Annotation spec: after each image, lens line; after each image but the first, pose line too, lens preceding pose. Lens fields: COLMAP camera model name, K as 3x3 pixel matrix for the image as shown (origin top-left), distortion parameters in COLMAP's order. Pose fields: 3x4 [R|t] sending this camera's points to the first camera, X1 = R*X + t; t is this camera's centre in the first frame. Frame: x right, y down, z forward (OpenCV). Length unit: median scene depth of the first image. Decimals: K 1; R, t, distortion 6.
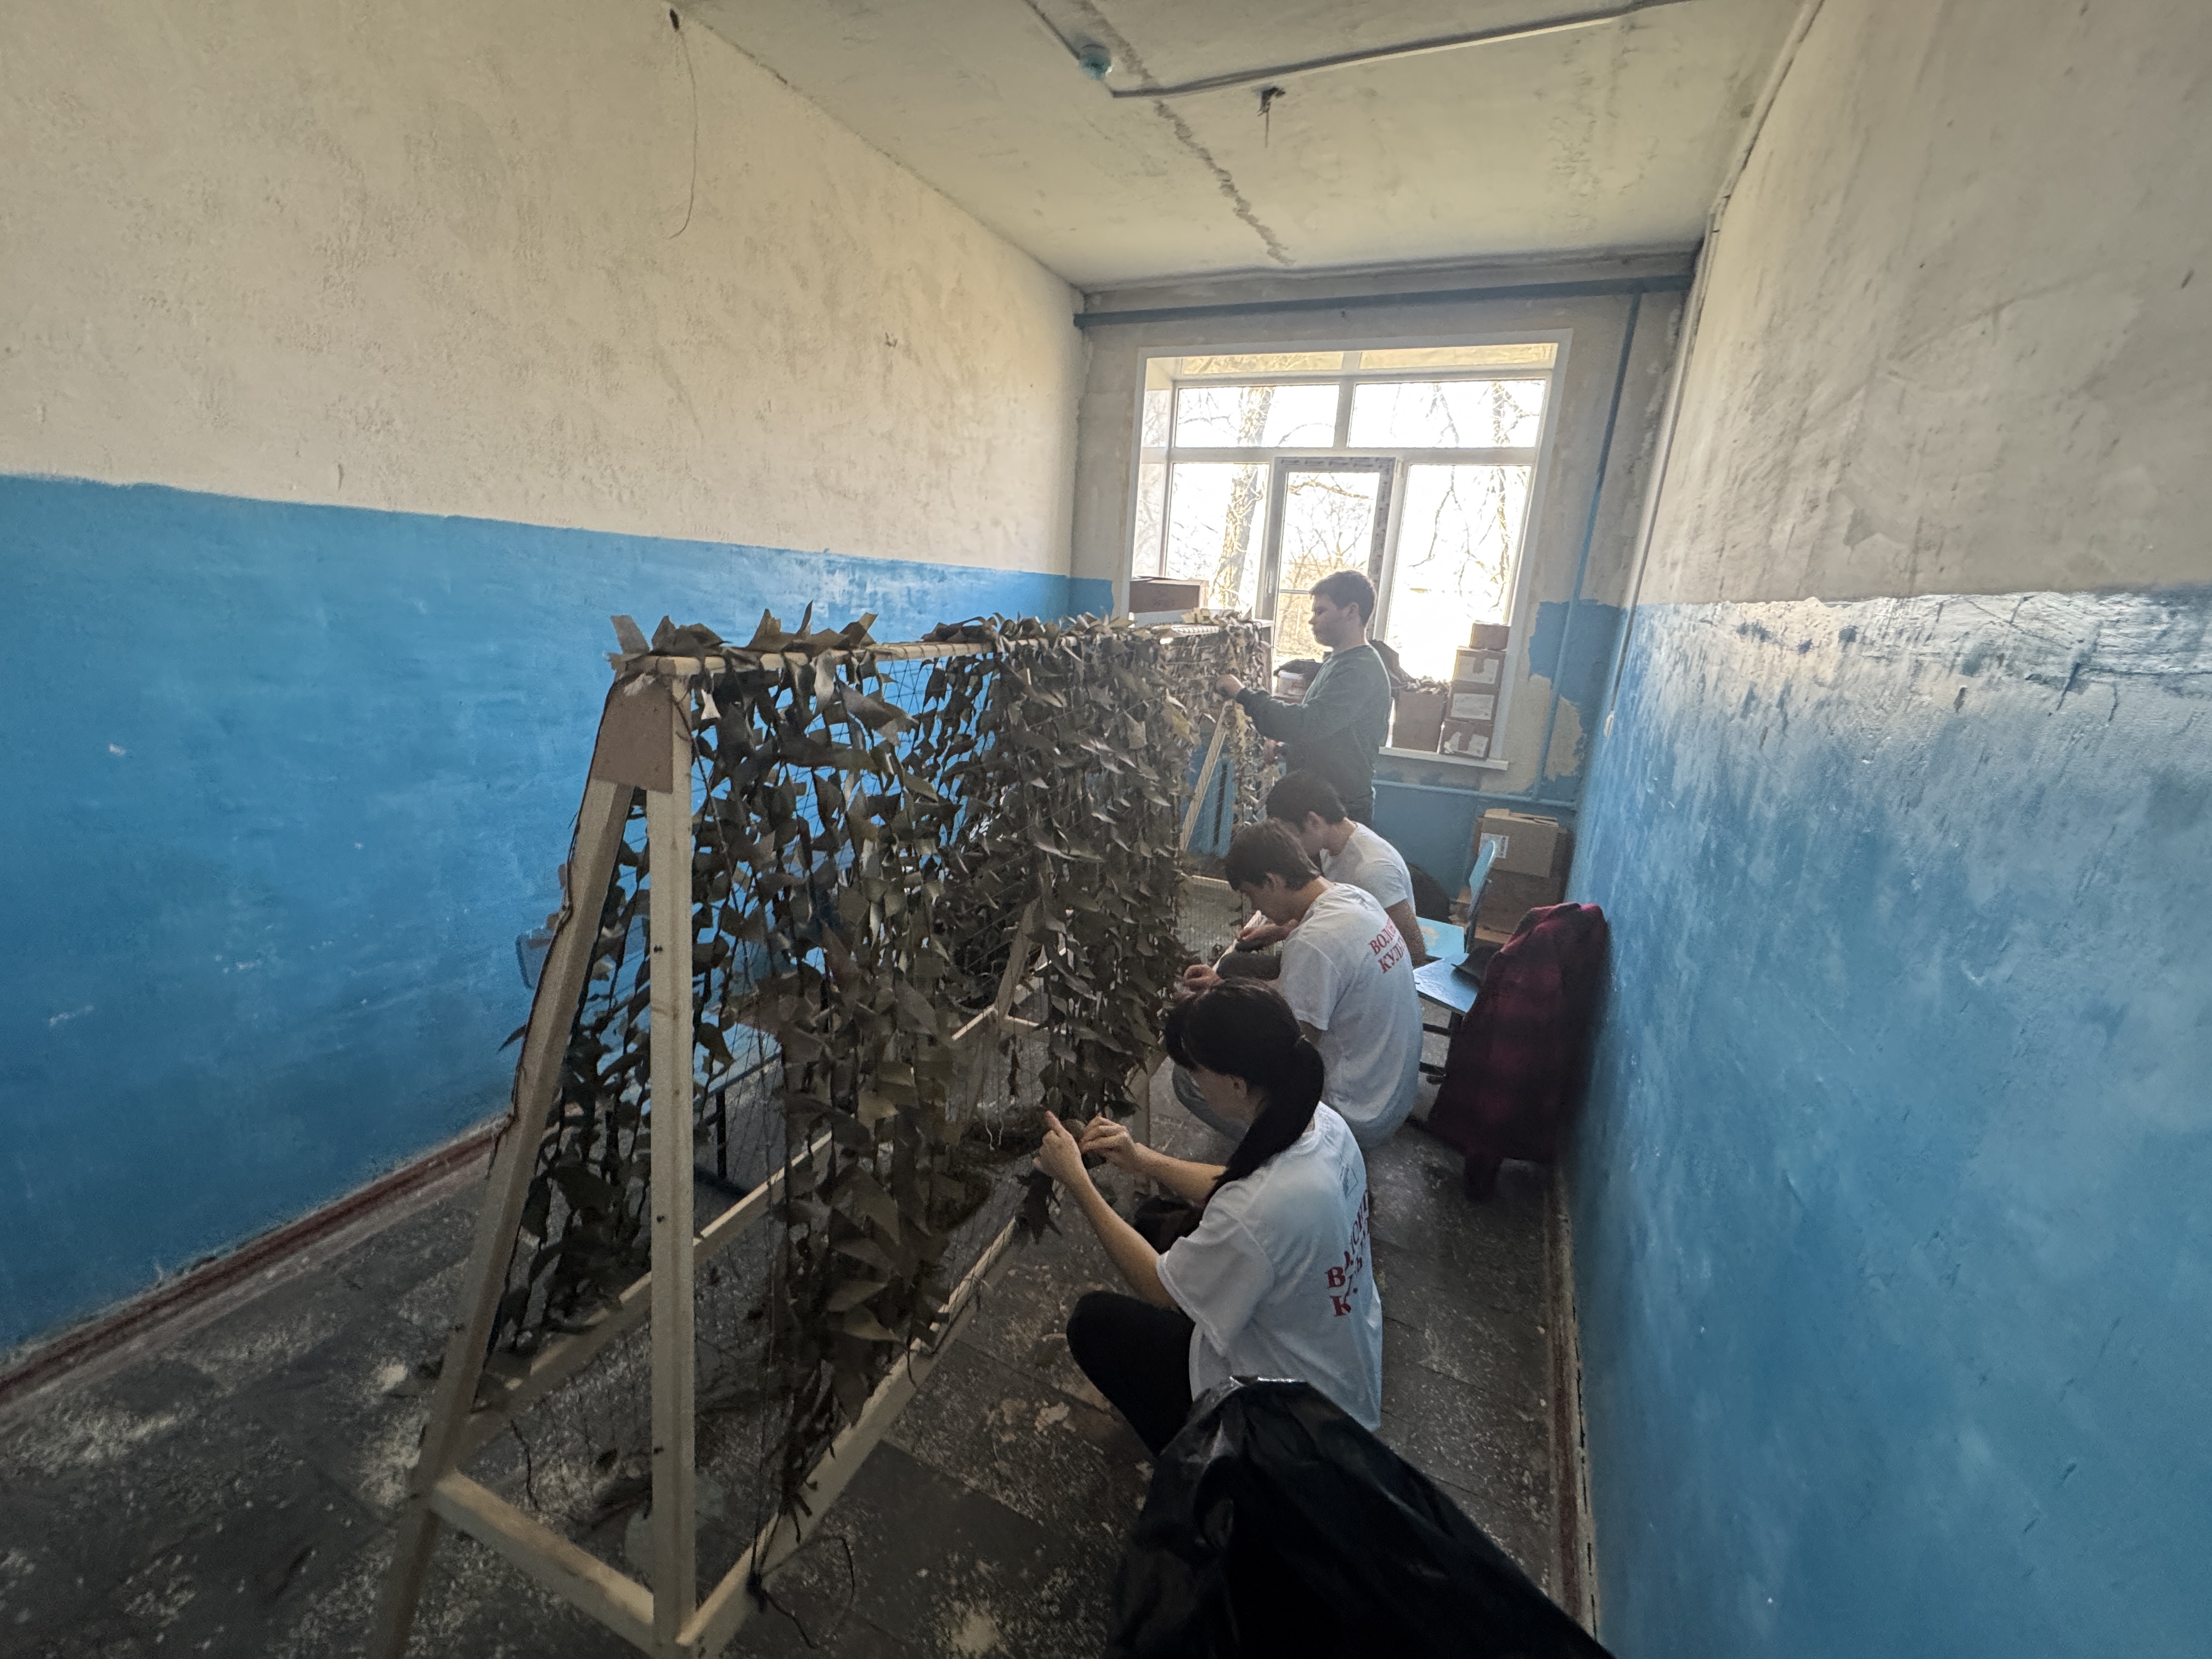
lens RADIAL K [[881.6, 0, 1103.8], [0, 881.6, 826.1], [0, 0, 1]] dist [-0.001176, -0.000098]
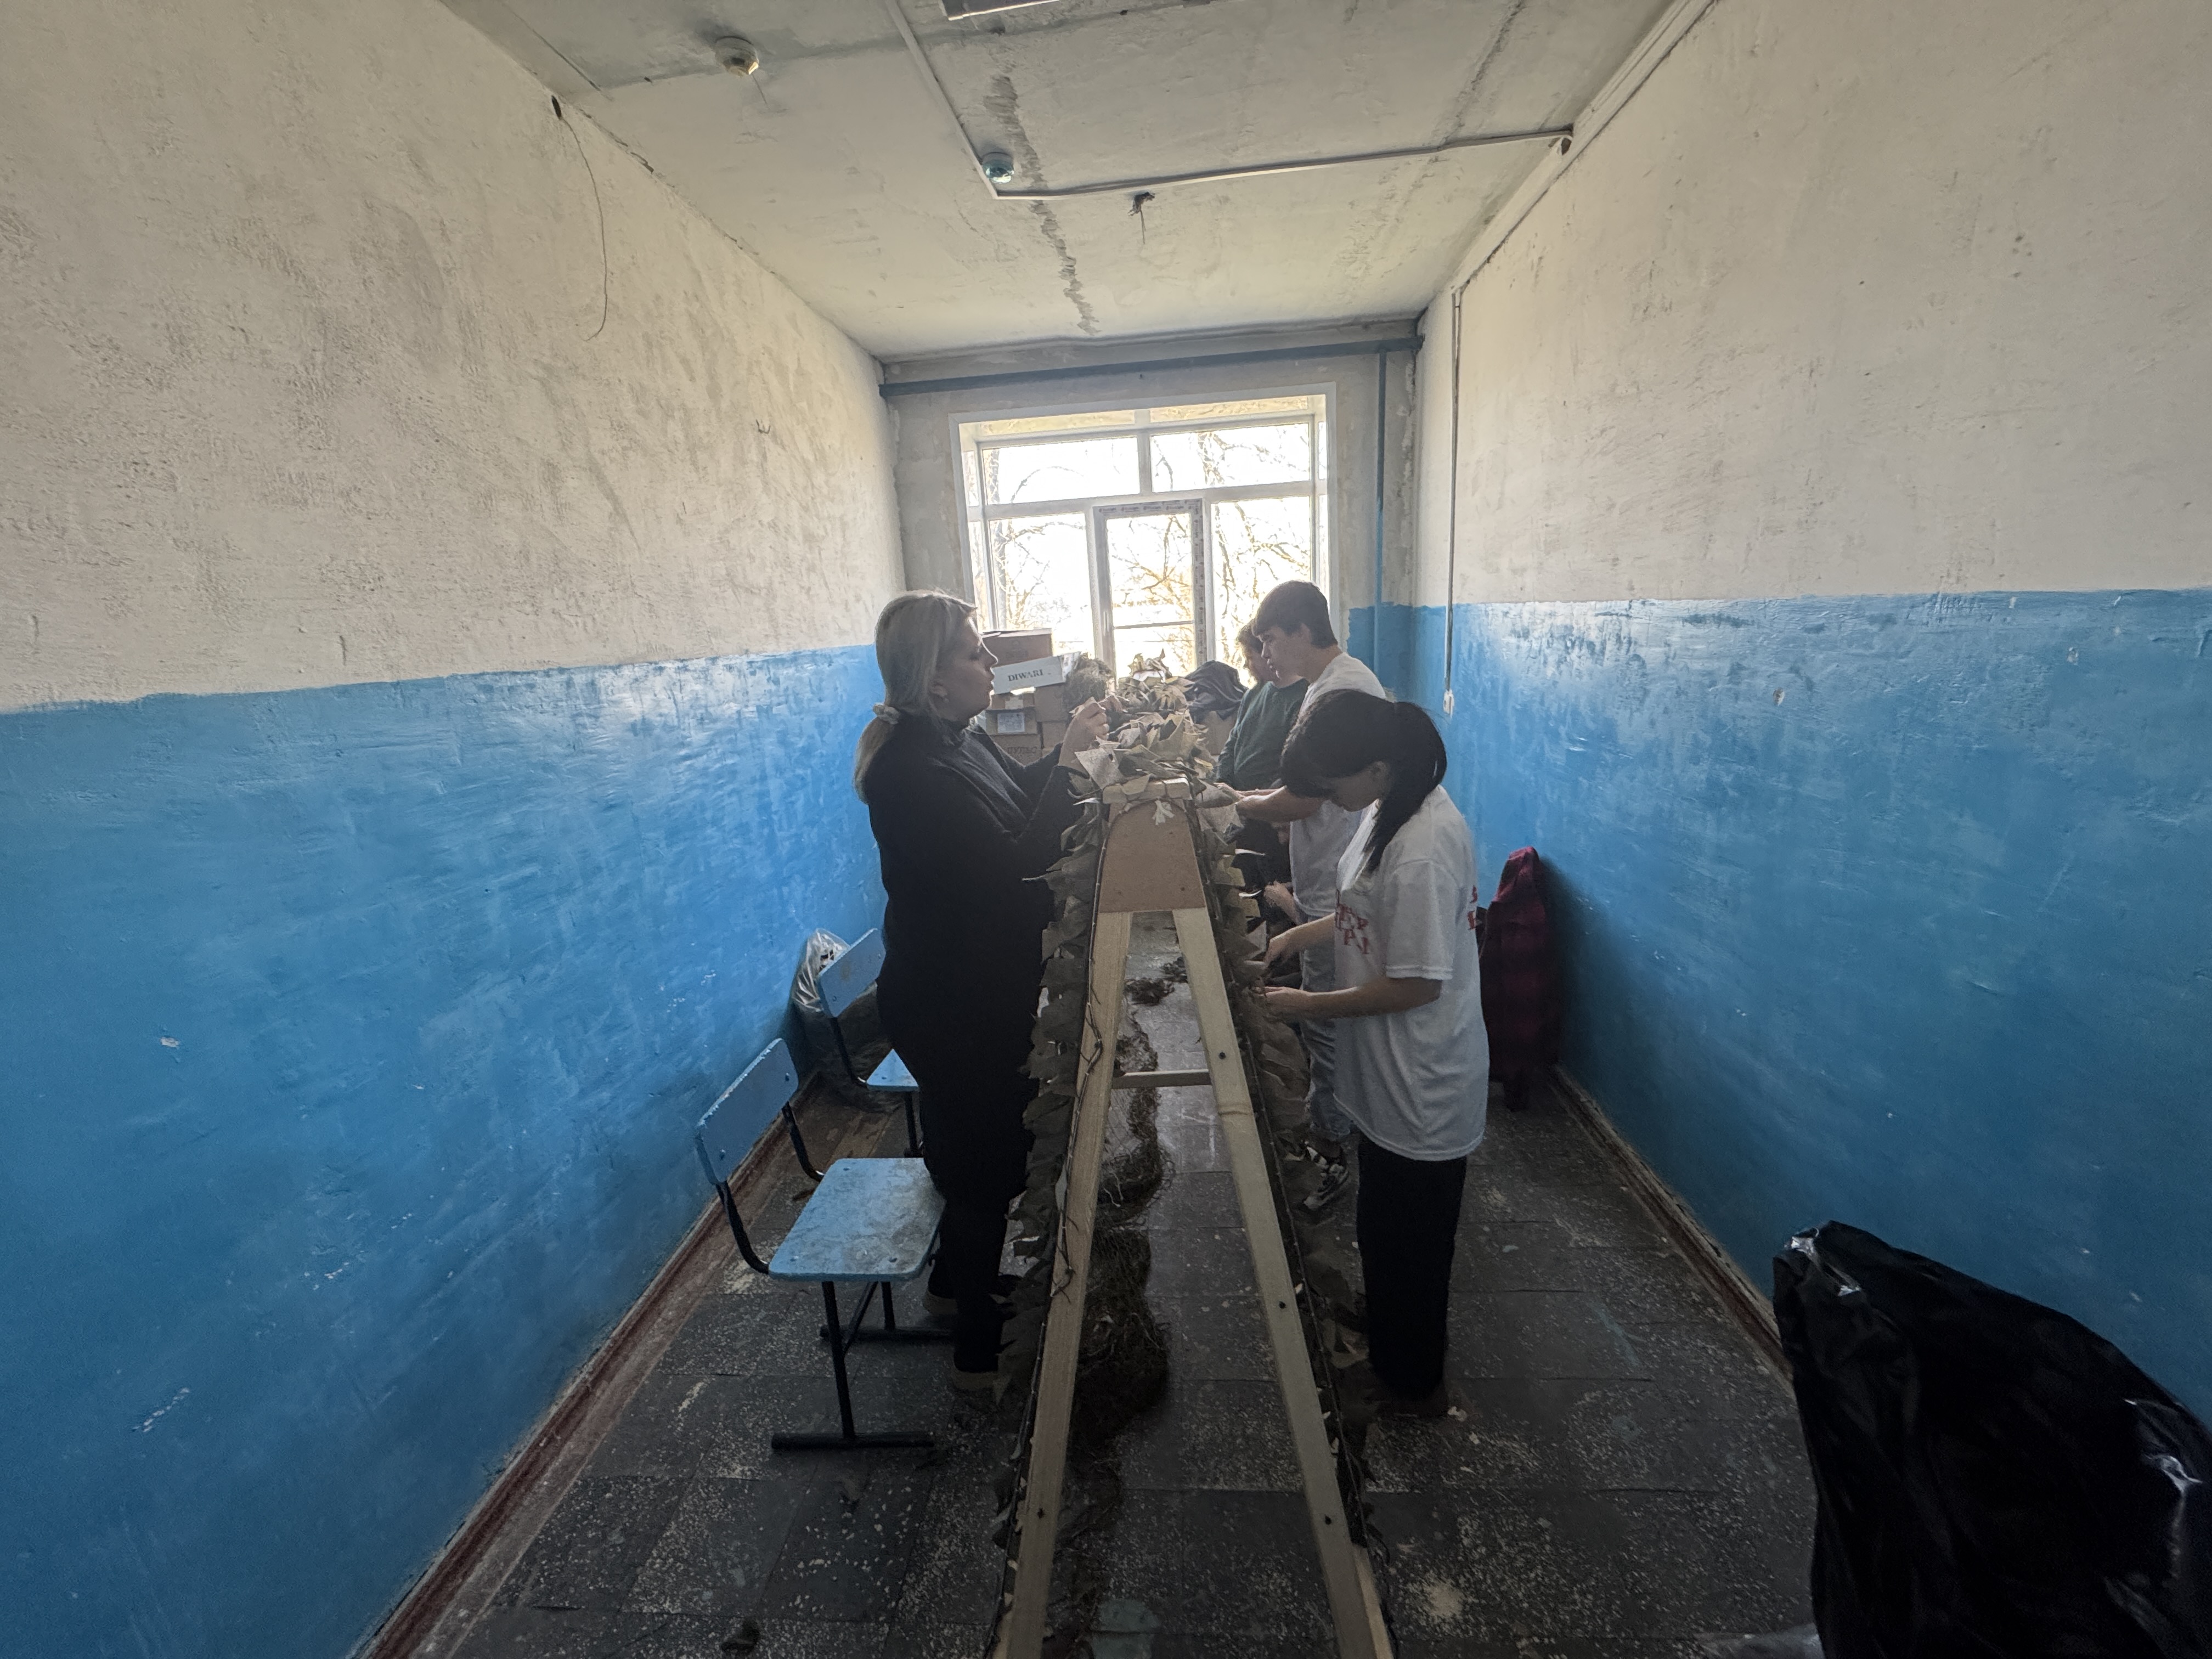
lens RADIAL K [[881.6, 0, 1103.8], [0, 881.6, 826.1], [0, 0, 1]] dist [-0.001176, -0.000098]
pose [[0.928156, -0.200178, 0.313775, -0.377512], [0.211362, 0.977406, -0.001665, -0.063927], [-0.306352, 0.067865, 0.949496, 0.009858]]
